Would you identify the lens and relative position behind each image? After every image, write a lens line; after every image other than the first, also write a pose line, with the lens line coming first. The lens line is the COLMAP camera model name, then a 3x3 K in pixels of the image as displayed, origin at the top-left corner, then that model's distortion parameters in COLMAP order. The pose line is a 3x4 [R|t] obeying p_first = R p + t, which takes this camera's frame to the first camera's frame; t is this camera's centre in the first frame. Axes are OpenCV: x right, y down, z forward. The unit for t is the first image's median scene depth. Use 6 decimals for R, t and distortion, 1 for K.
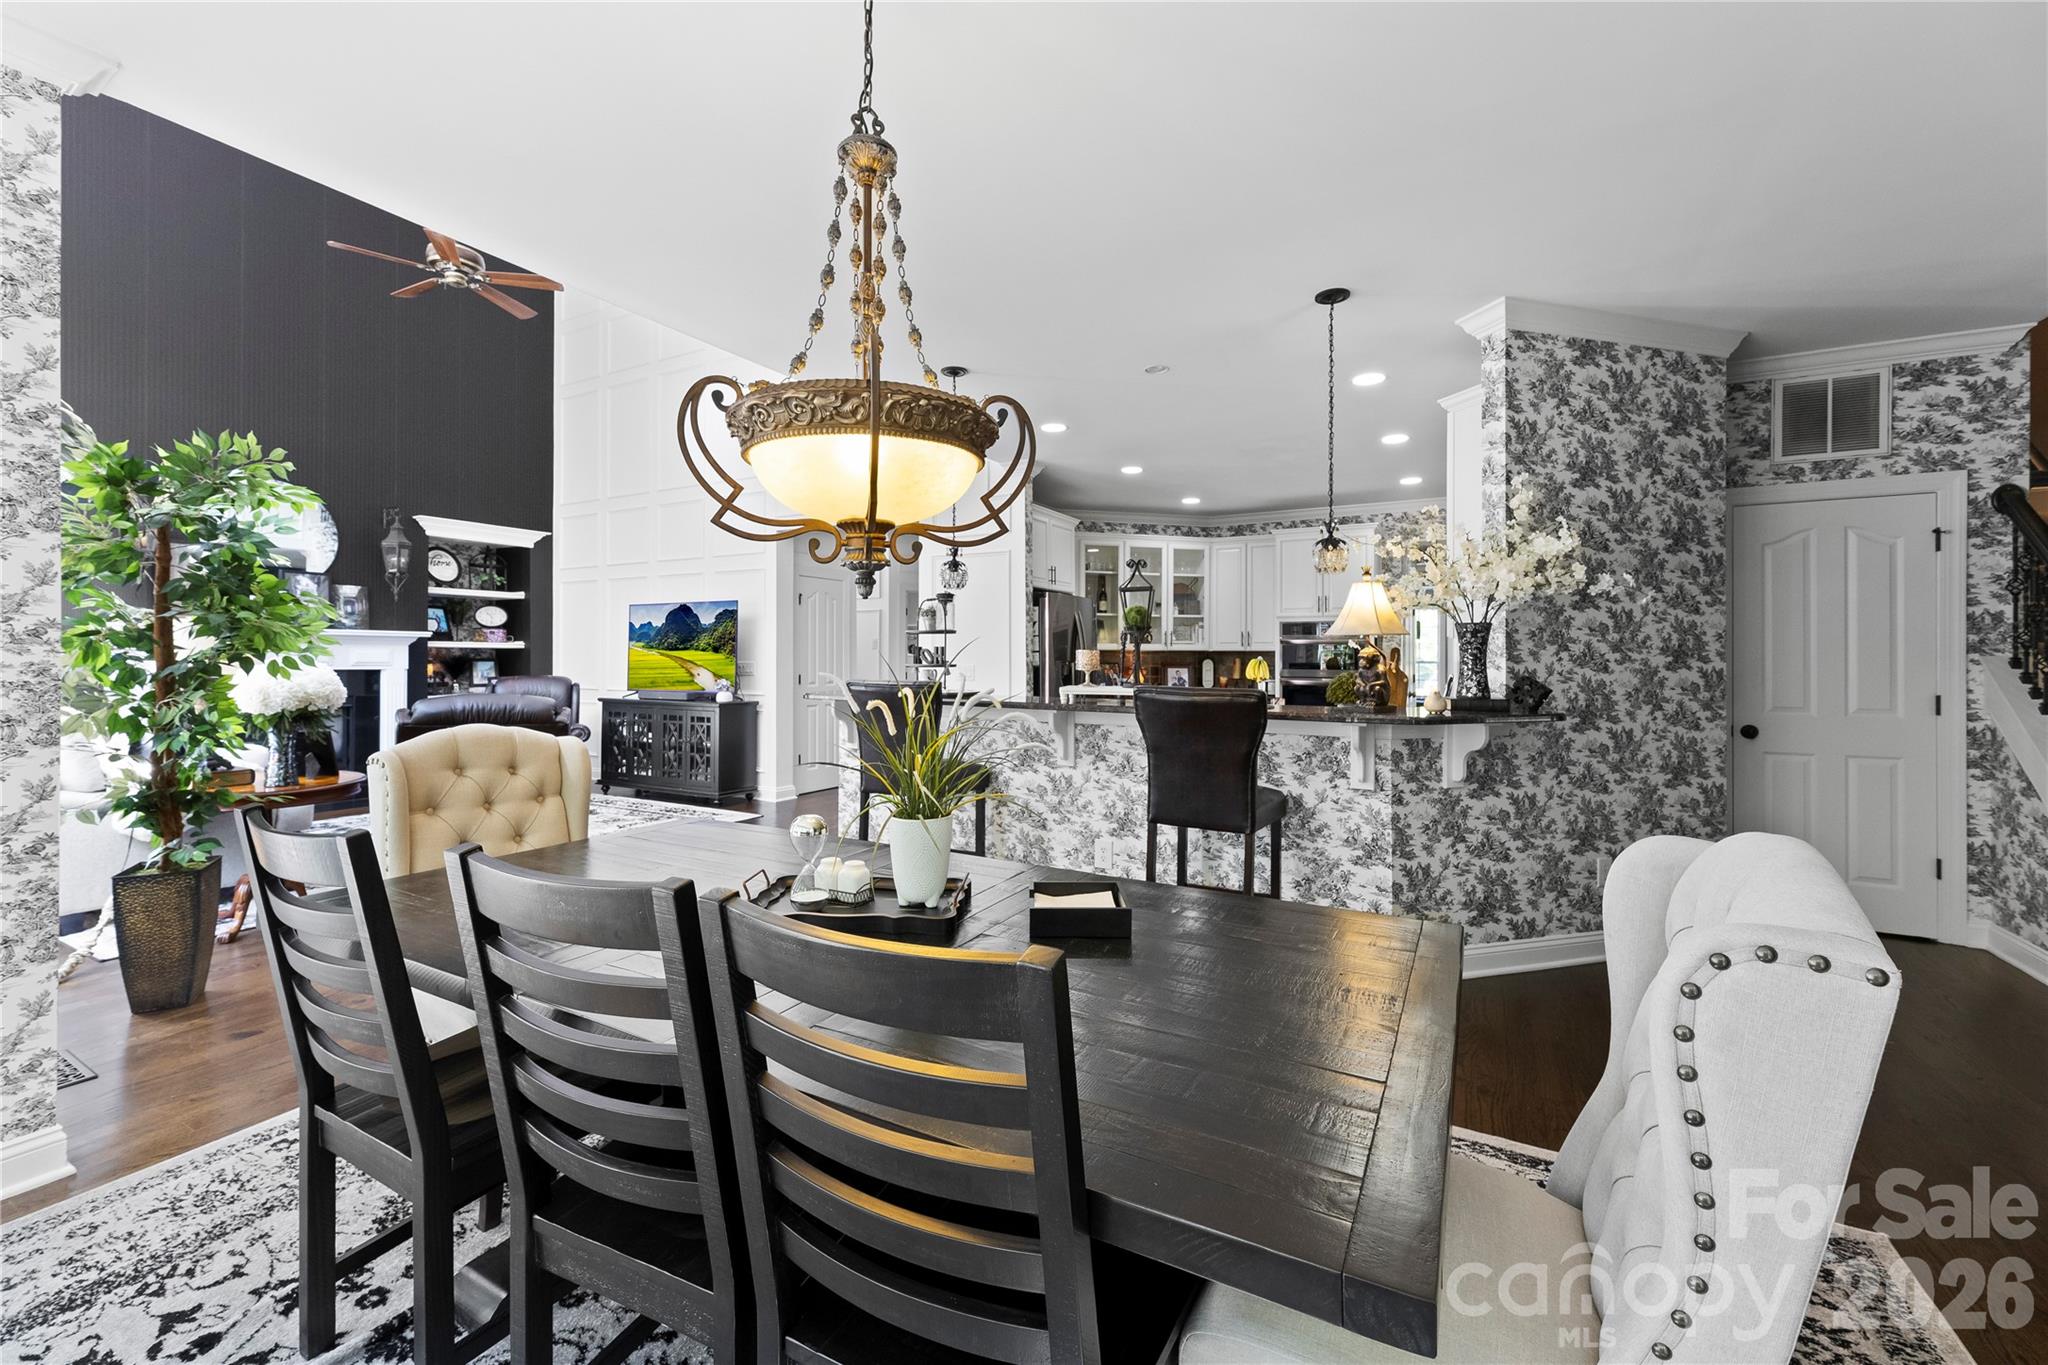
lens RADIAL K [[830.8, 0, 1024.0], [0, 830.8, 682.5], [0, 0, 1]] dist [0.000049, -0.000005]
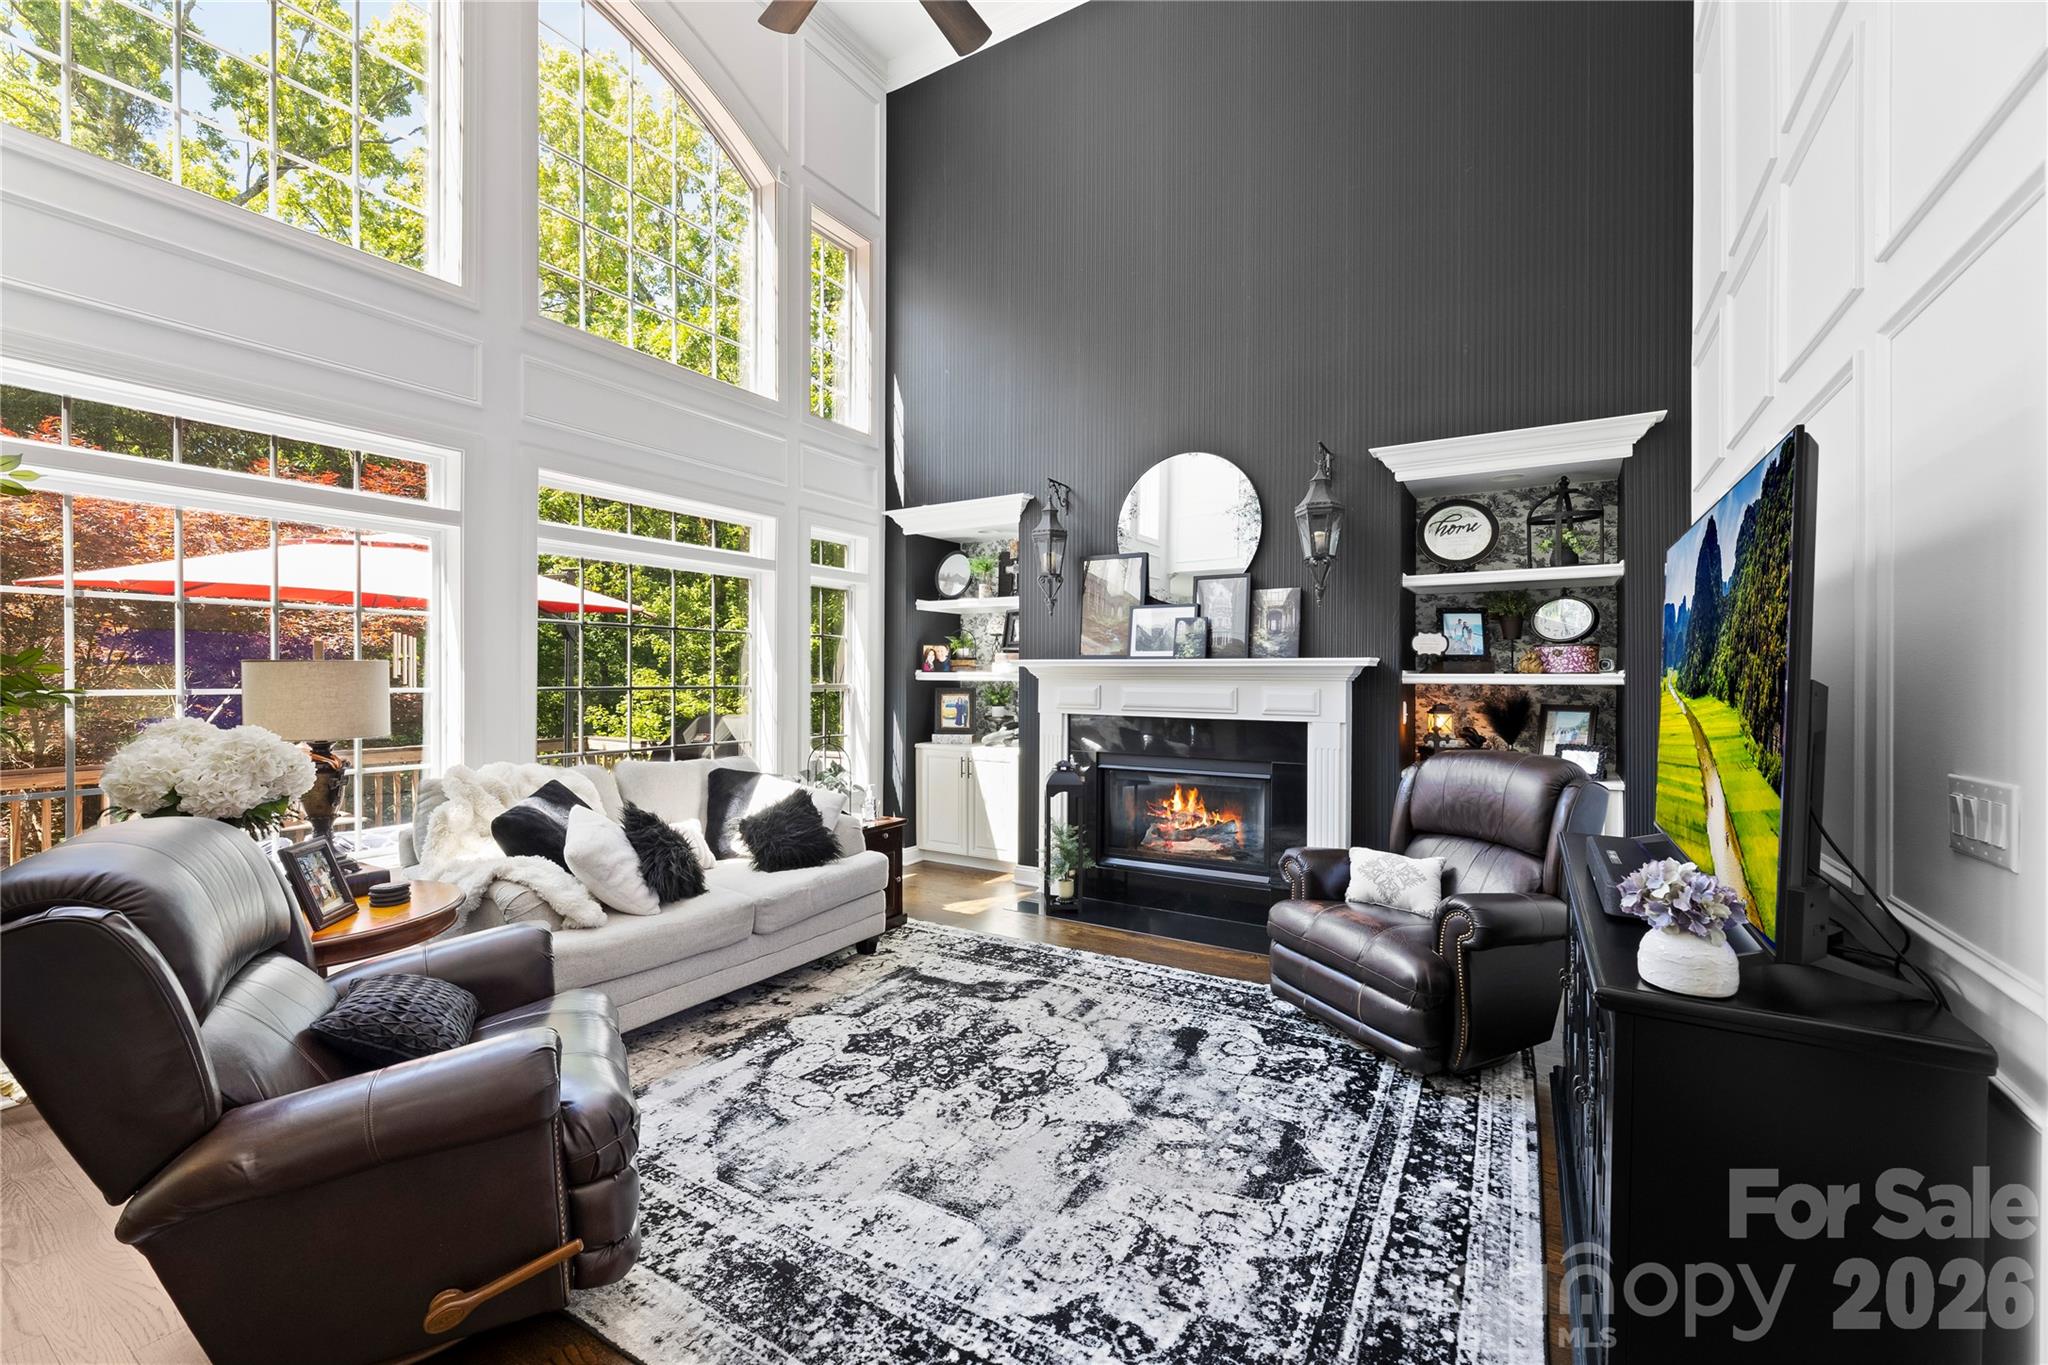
lens RADIAL K [[830.8, 0, 1024.0], [0, 830.8, 682.5], [0, 0, 1]] dist [0.000049, -0.000005]
pose [[-0.050299, 0.005223, -0.998721, -0.145763], [-0.031943, 0.999466, 0.006835, -0.037929], [0.998223, 0.032246, -0.050105, 0.747387]]
